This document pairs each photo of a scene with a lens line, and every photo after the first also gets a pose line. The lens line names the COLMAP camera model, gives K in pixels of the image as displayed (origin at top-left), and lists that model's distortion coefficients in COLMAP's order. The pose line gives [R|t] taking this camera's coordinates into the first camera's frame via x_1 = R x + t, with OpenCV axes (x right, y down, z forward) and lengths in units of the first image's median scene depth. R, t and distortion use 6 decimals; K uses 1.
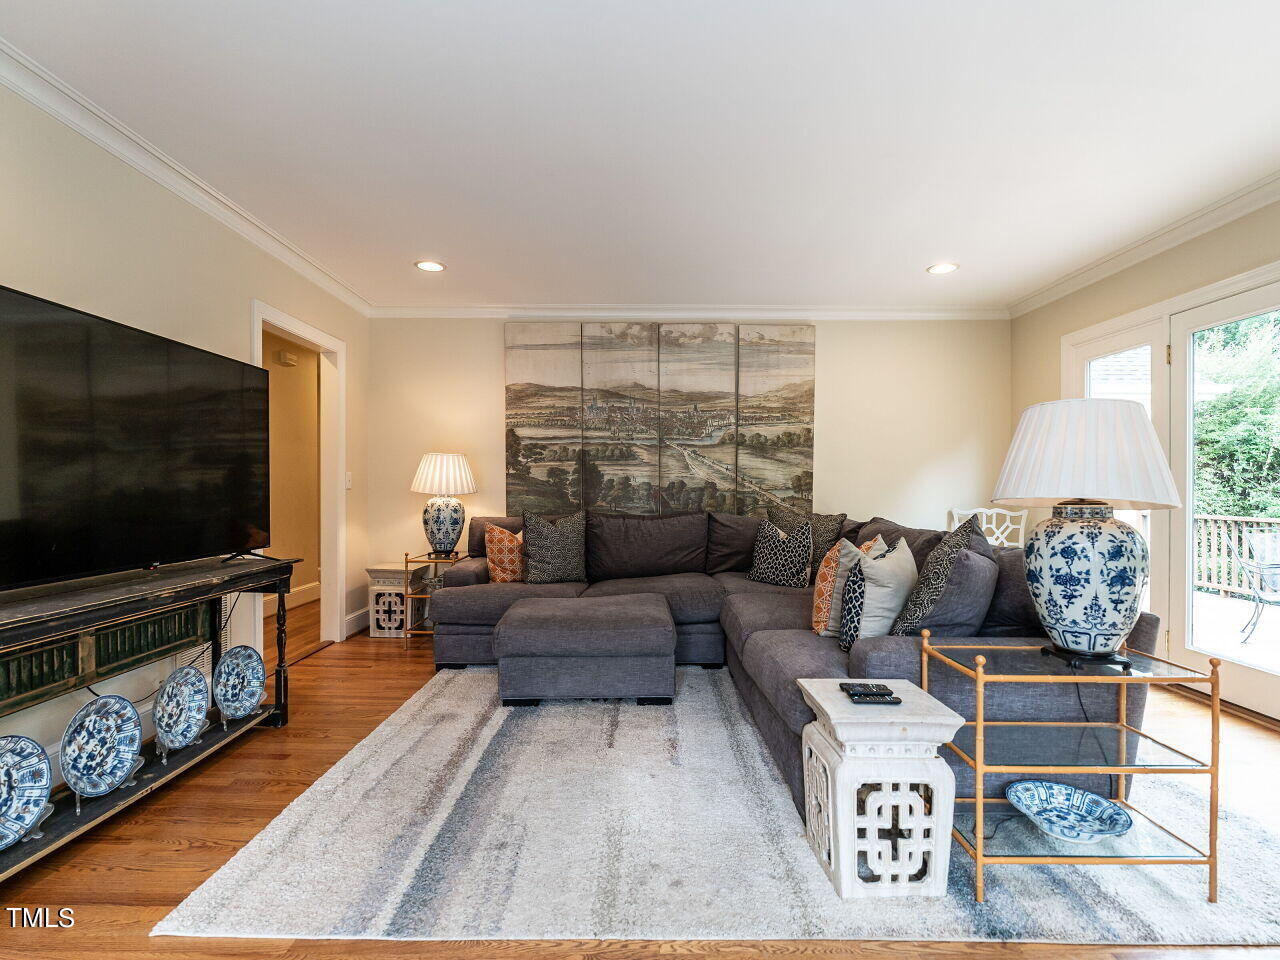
lens RADIAL K [[647.9, 0, 634.2], [0, 647.9, 482.5], [0, 0, 1]] dist [-0.002086, 0.001925]
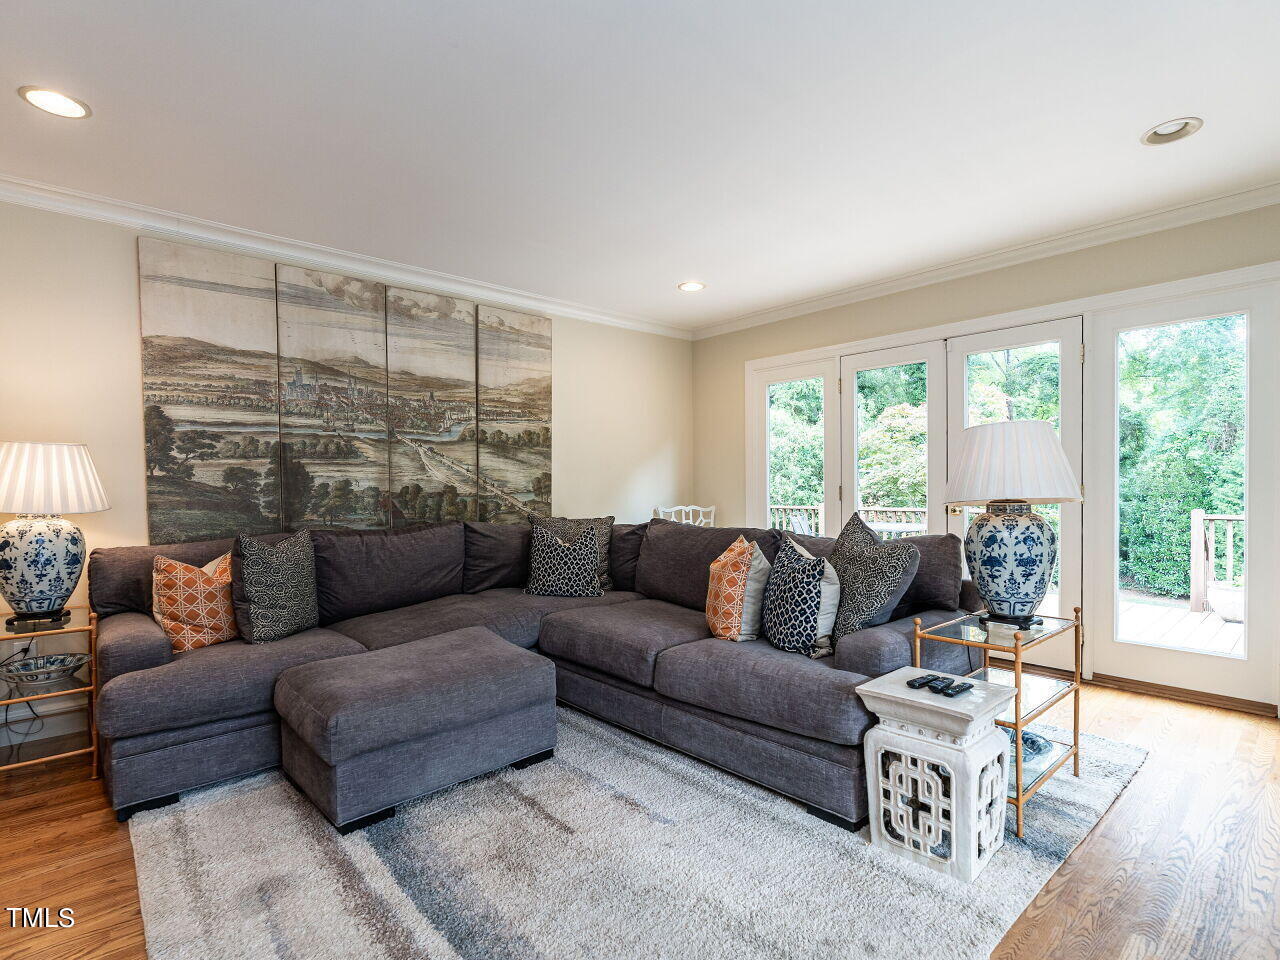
lens RADIAL K [[647.9, 0, 640.4], [0, 647.9, 492.5], [0, 0, 1]] dist [-0.002086, 0.001925]
pose [[0.737269, -0.020438, 0.675290, -0.271169], [0.008757, 0.999747, 0.020696, -0.006963], [-0.675542, -0.009345, 0.737262, 0.208874]]
